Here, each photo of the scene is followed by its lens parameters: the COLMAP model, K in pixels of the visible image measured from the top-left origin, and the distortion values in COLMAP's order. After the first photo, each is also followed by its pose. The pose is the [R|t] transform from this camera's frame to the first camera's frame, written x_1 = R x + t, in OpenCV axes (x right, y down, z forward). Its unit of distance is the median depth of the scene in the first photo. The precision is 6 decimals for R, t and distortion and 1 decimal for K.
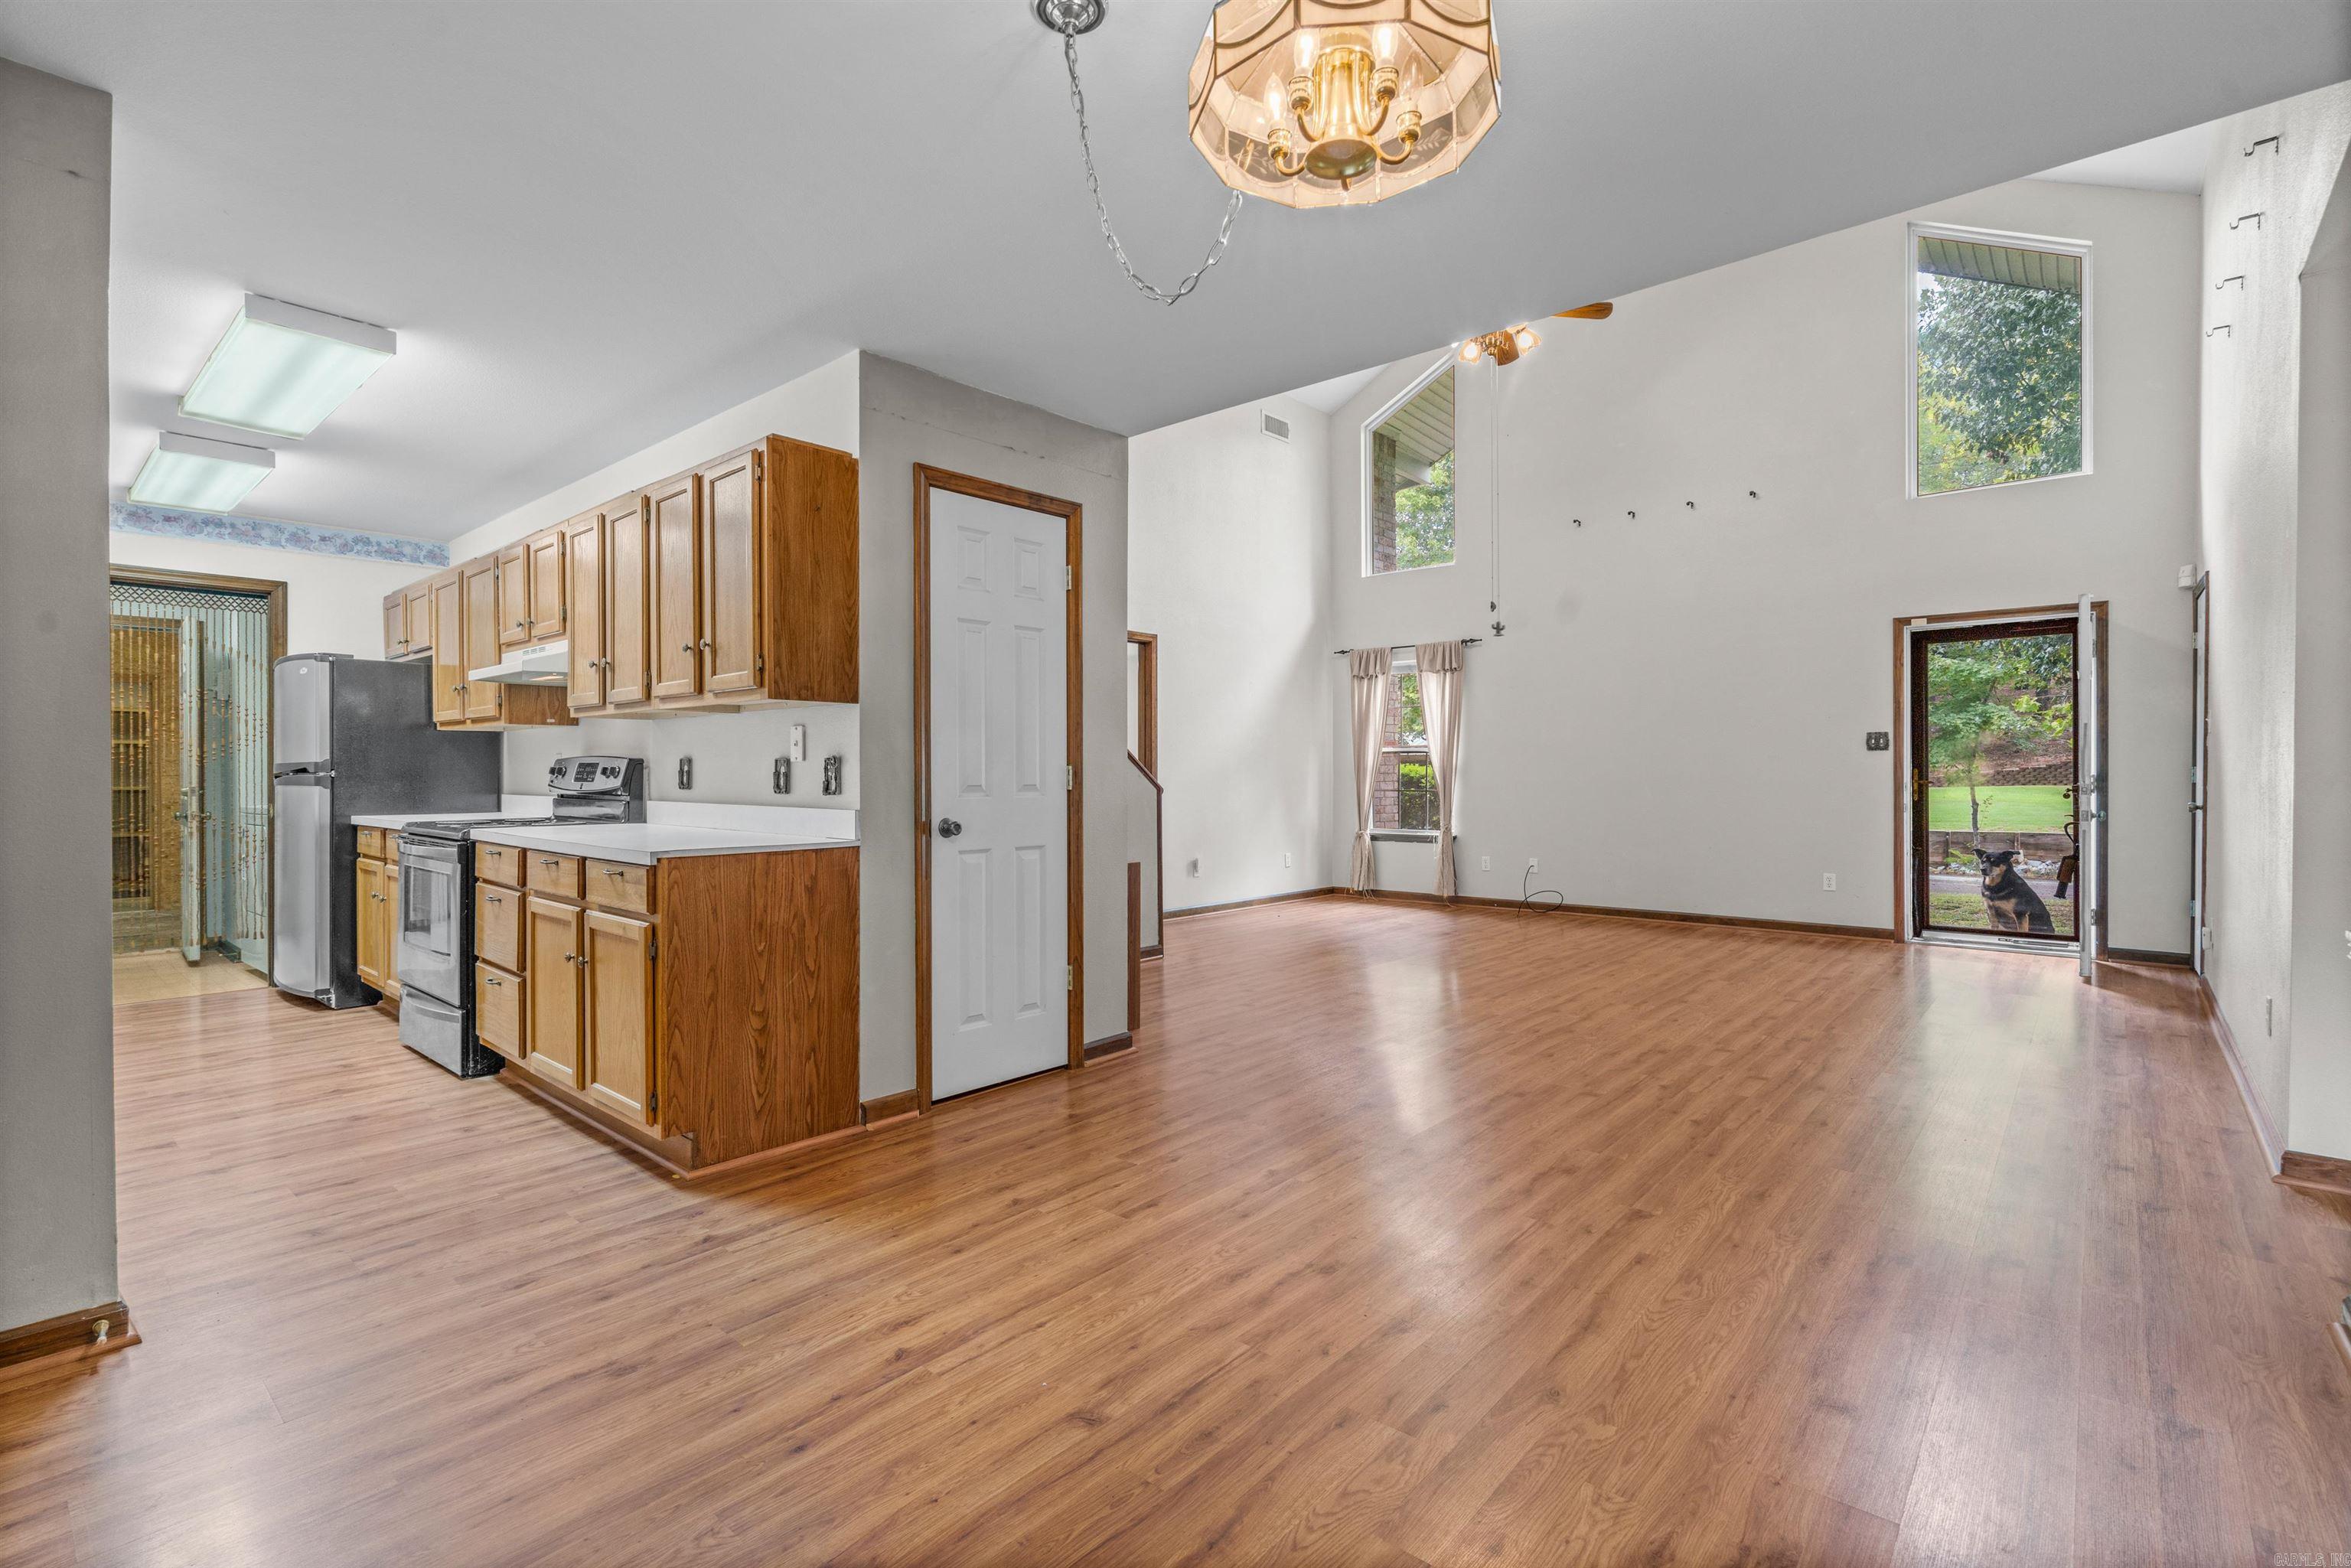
lens RADIAL K [[1068.3, 0, 1169.2], [0, 1068.3, 778.0], [0, 0, 1]] dist [-0.006095, 0.002674]
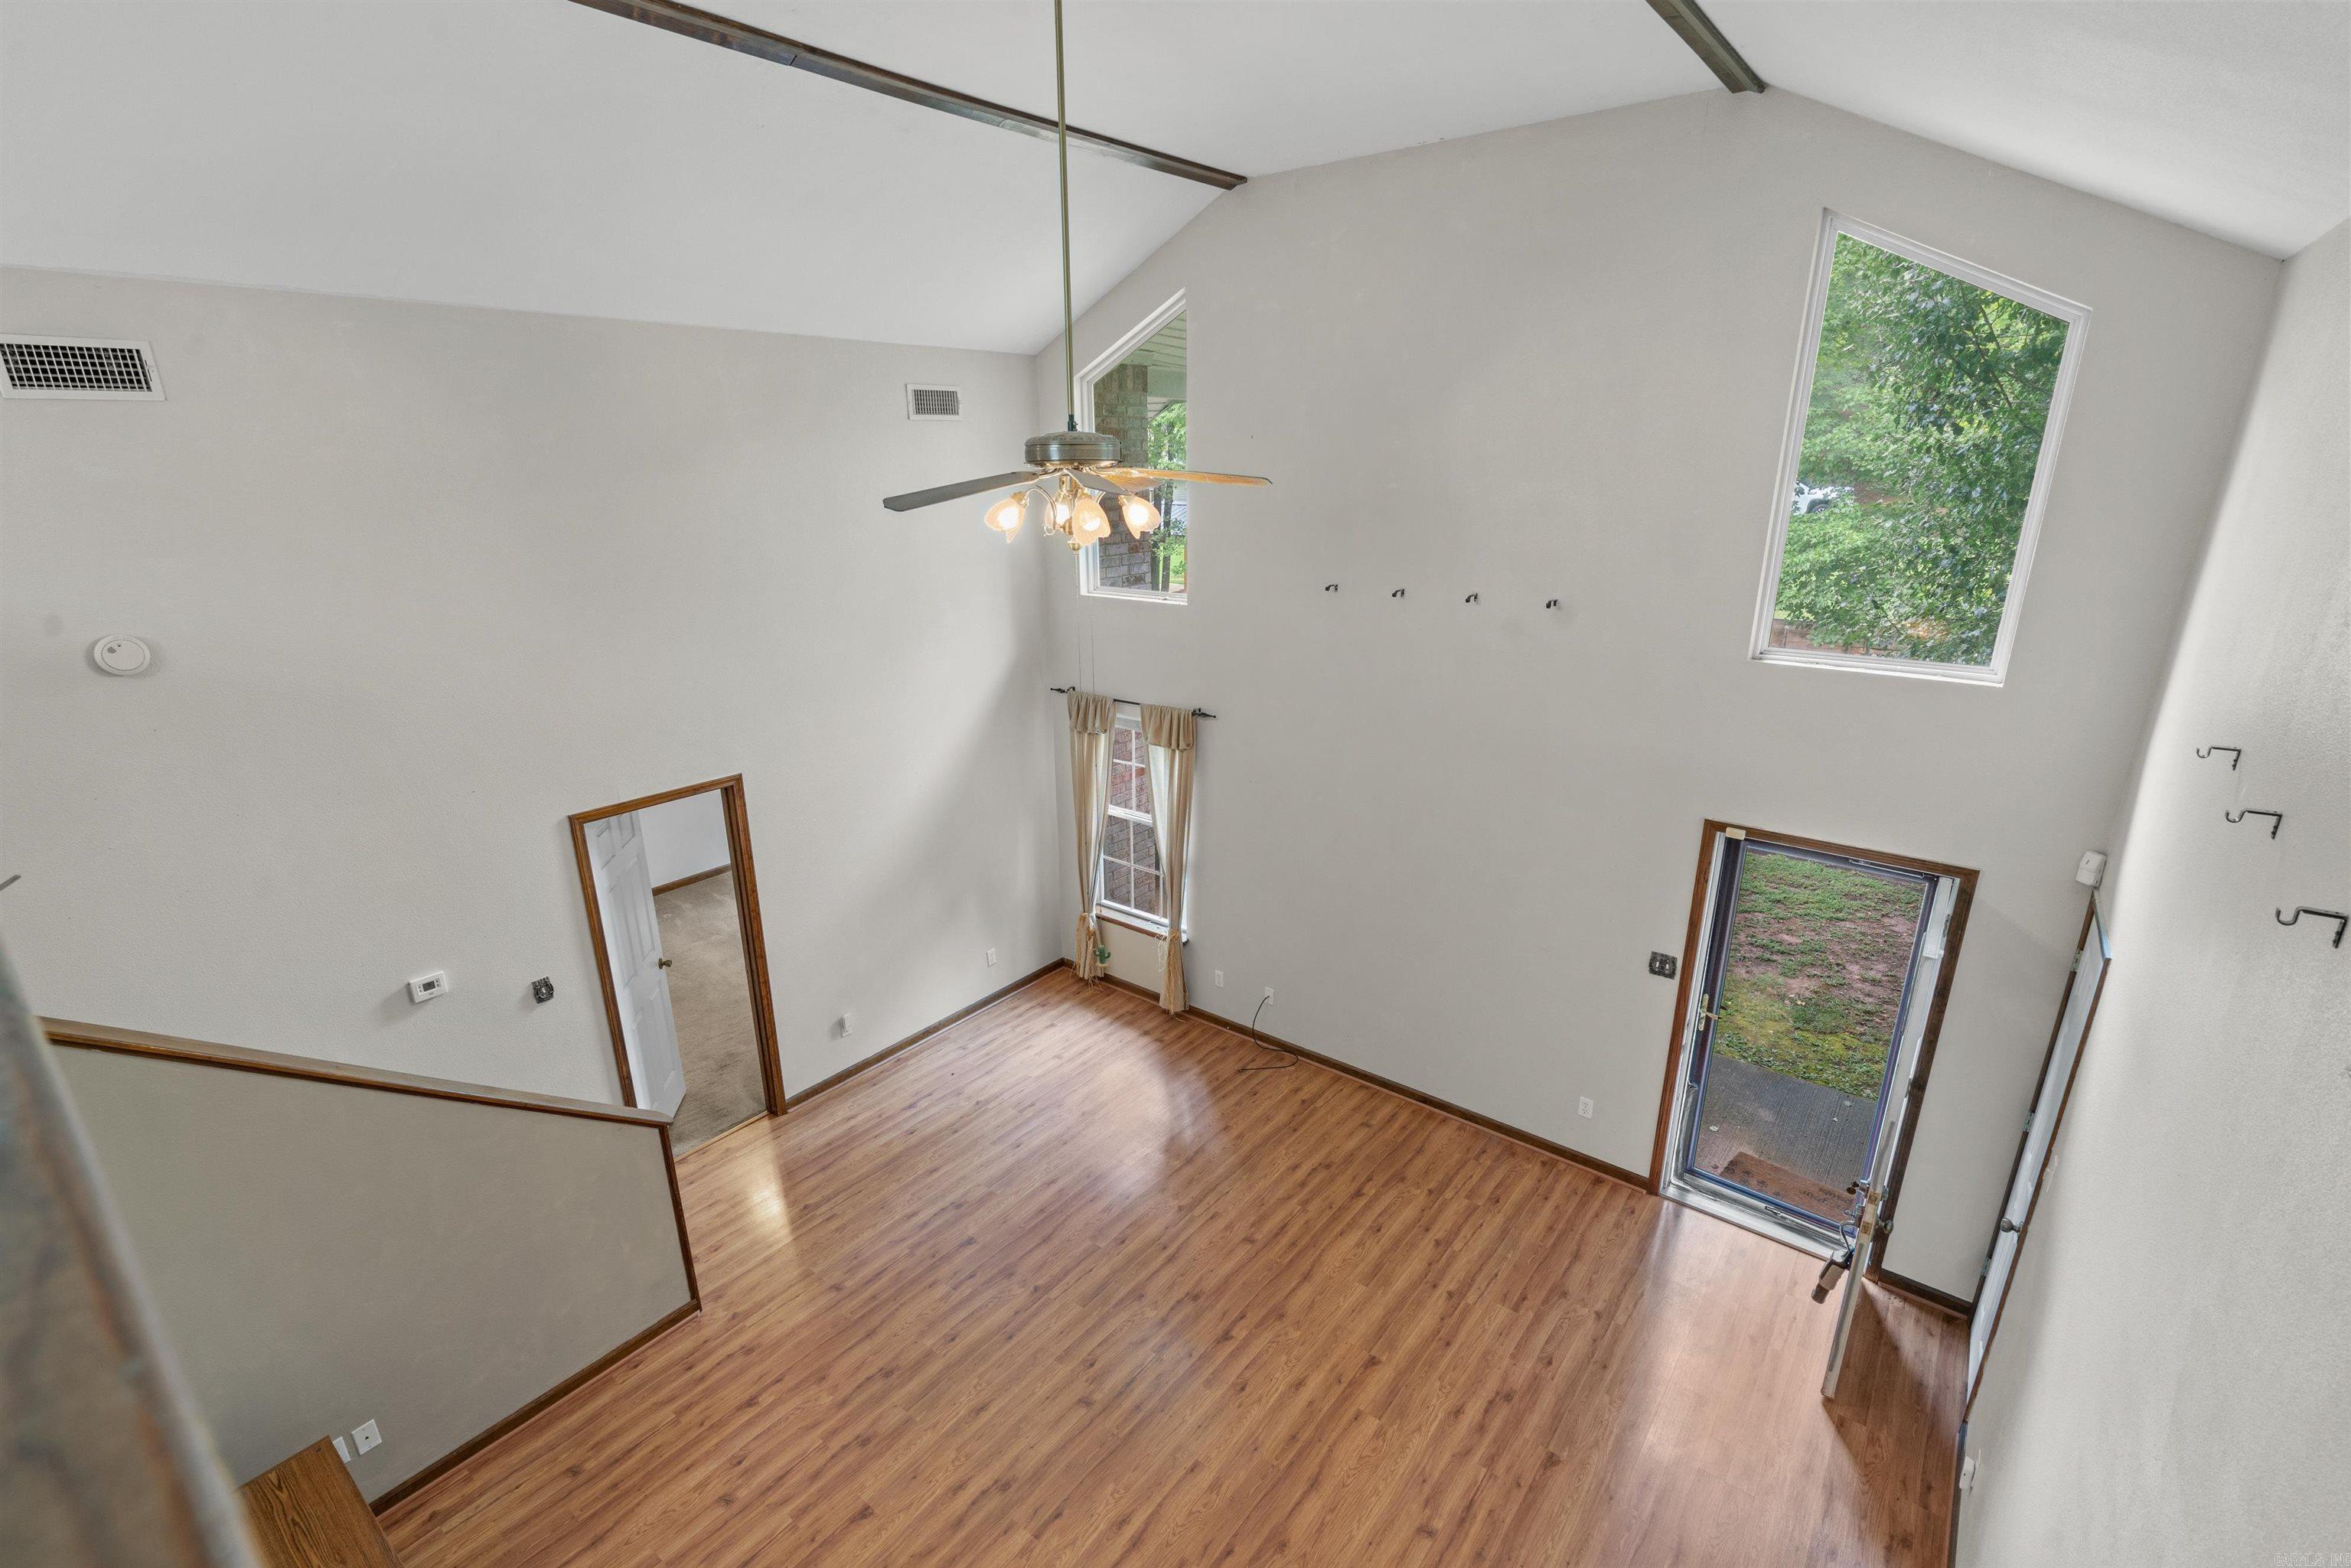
lens RADIAL K [[1068.3, 0, 1171.5], [0, 1068.3, 792.9], [0, 0, 1]] dist [-0.006095, 0.002674]
pose [[0.998487, -0.022110, 0.050345, 0.217472], [0.005700, 0.952282, 0.305168, -0.302410], [-0.054690, -0.304419, 0.950967, 0.259049]]
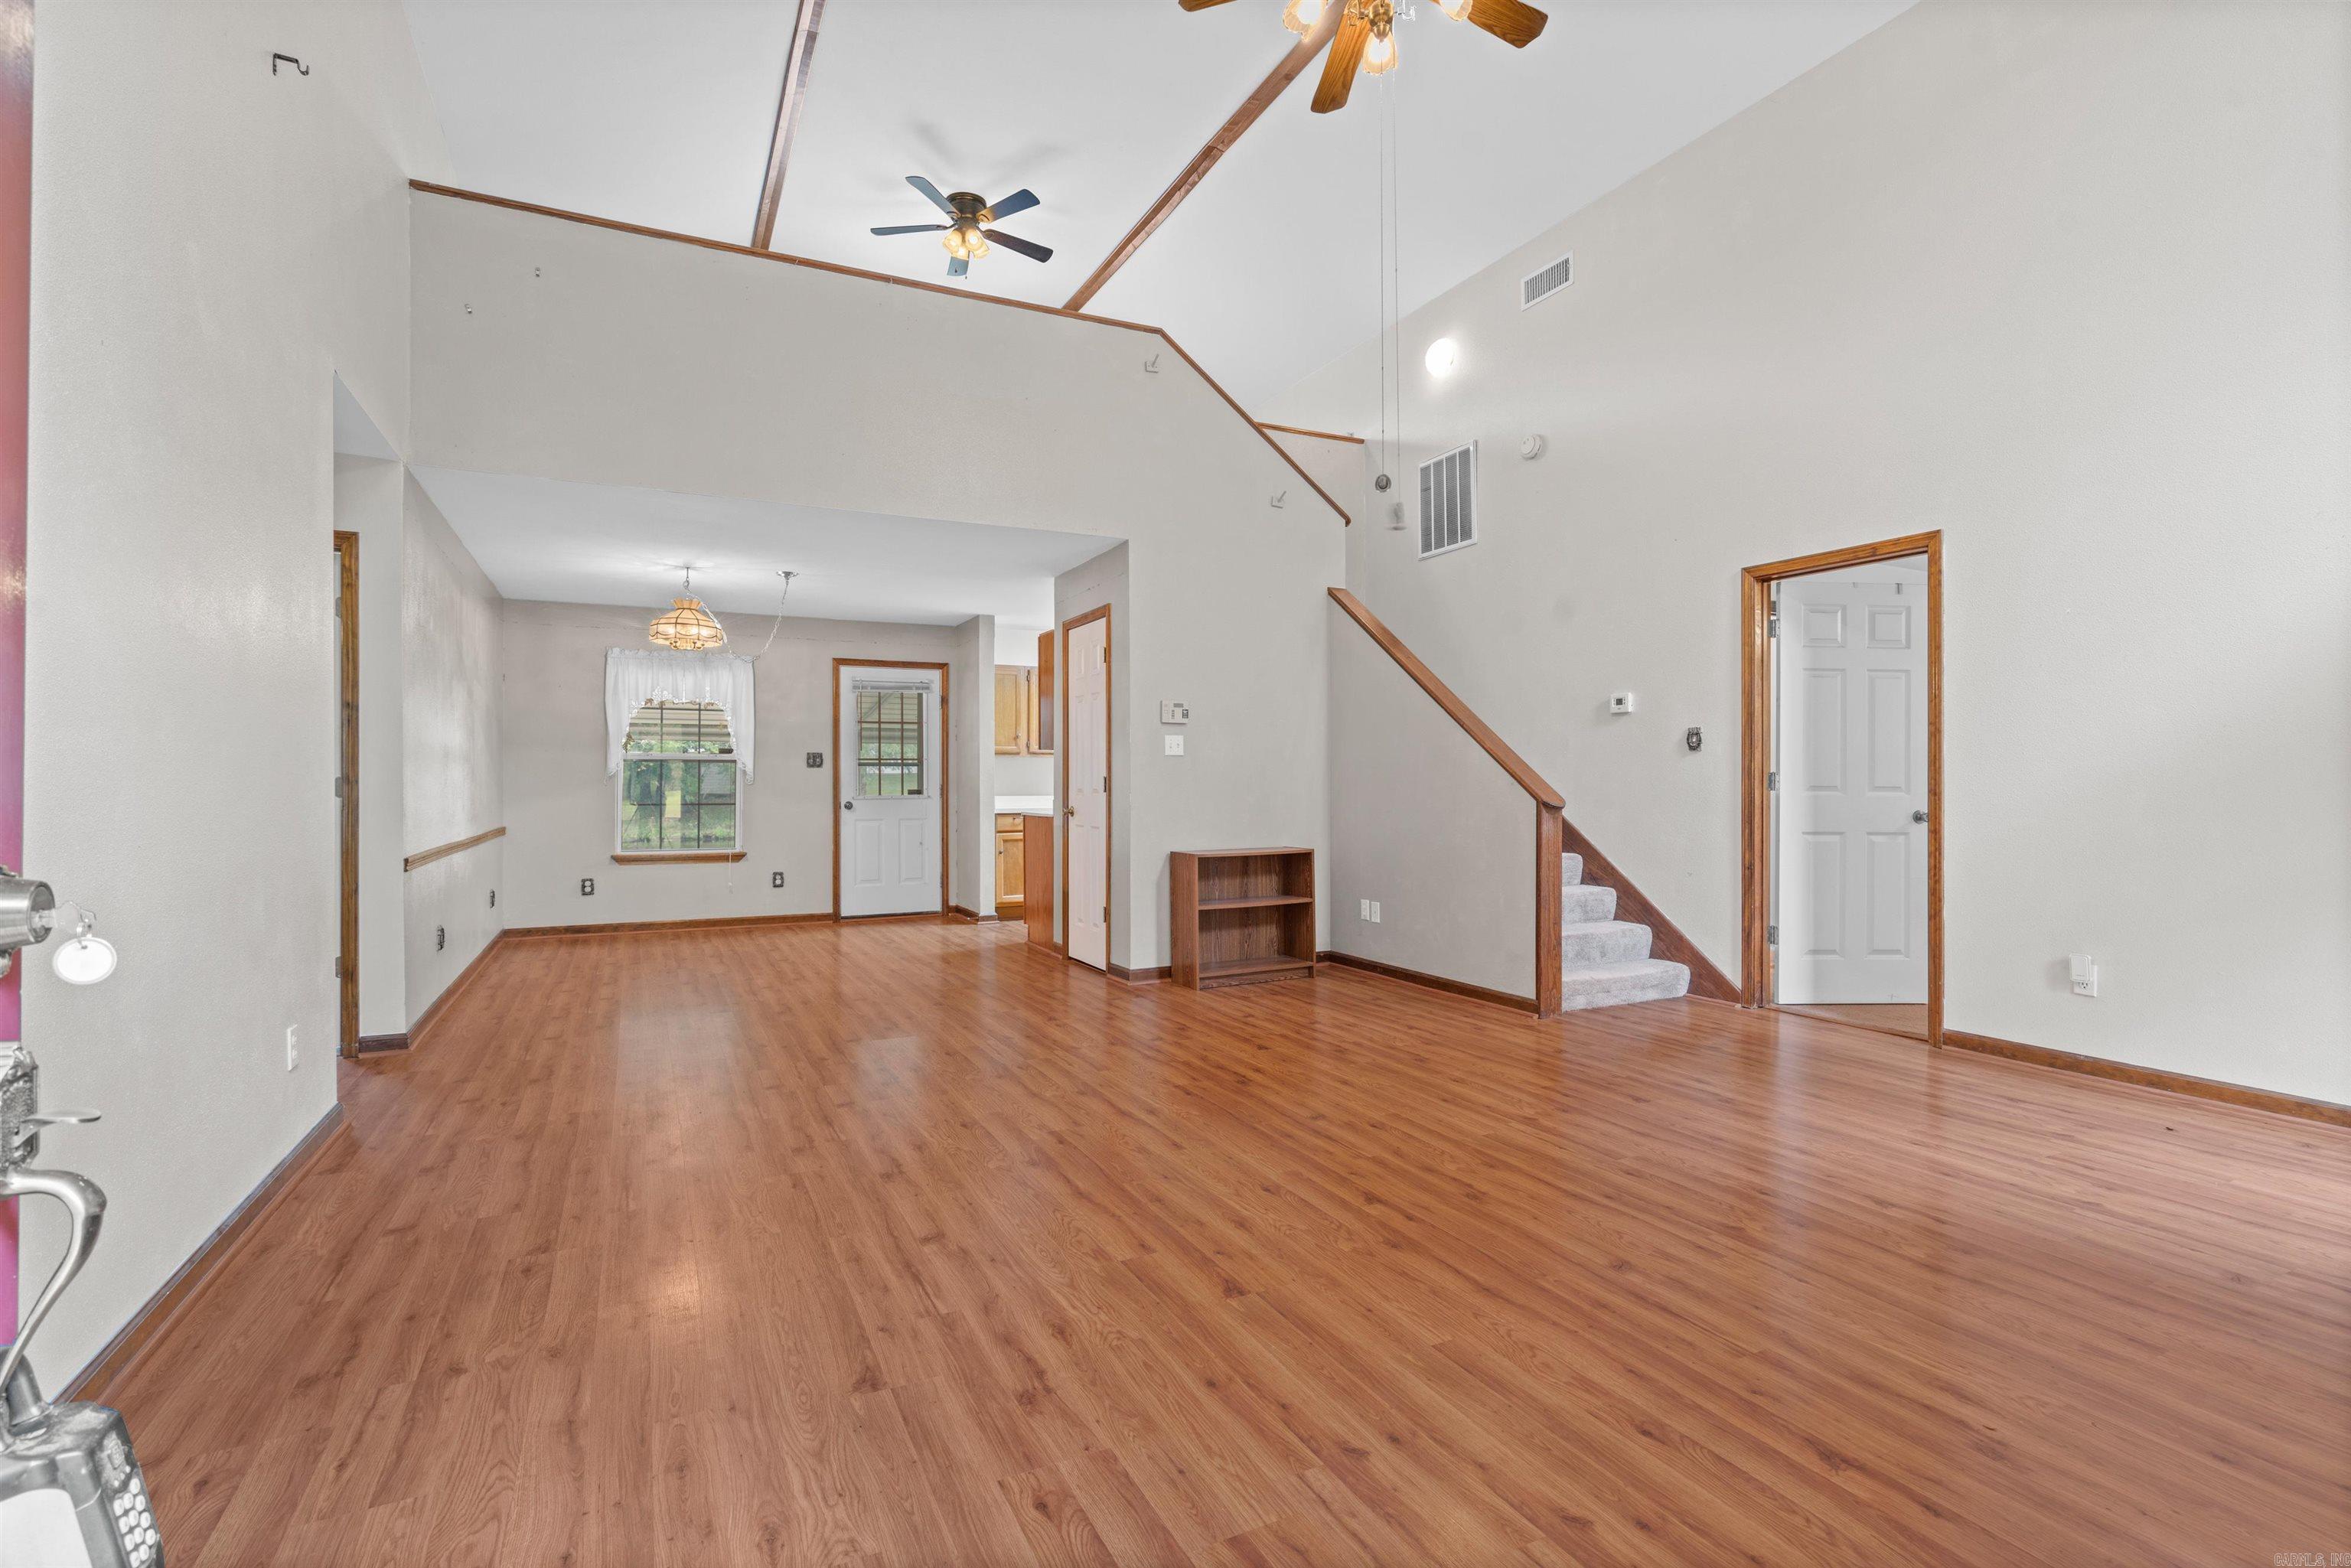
lens RADIAL K [[1068.3, 0, 1159.8], [0, 1068.3, 784.9], [0, 0, 1]] dist [-0.006095, 0.002674]
pose [[-0.384028, 0.004098, -0.923312, 0.579997], [-0.002003, 0.999984, 0.005271, -0.004251], [0.923319, 0.003873, -0.384014, 0.744315]]
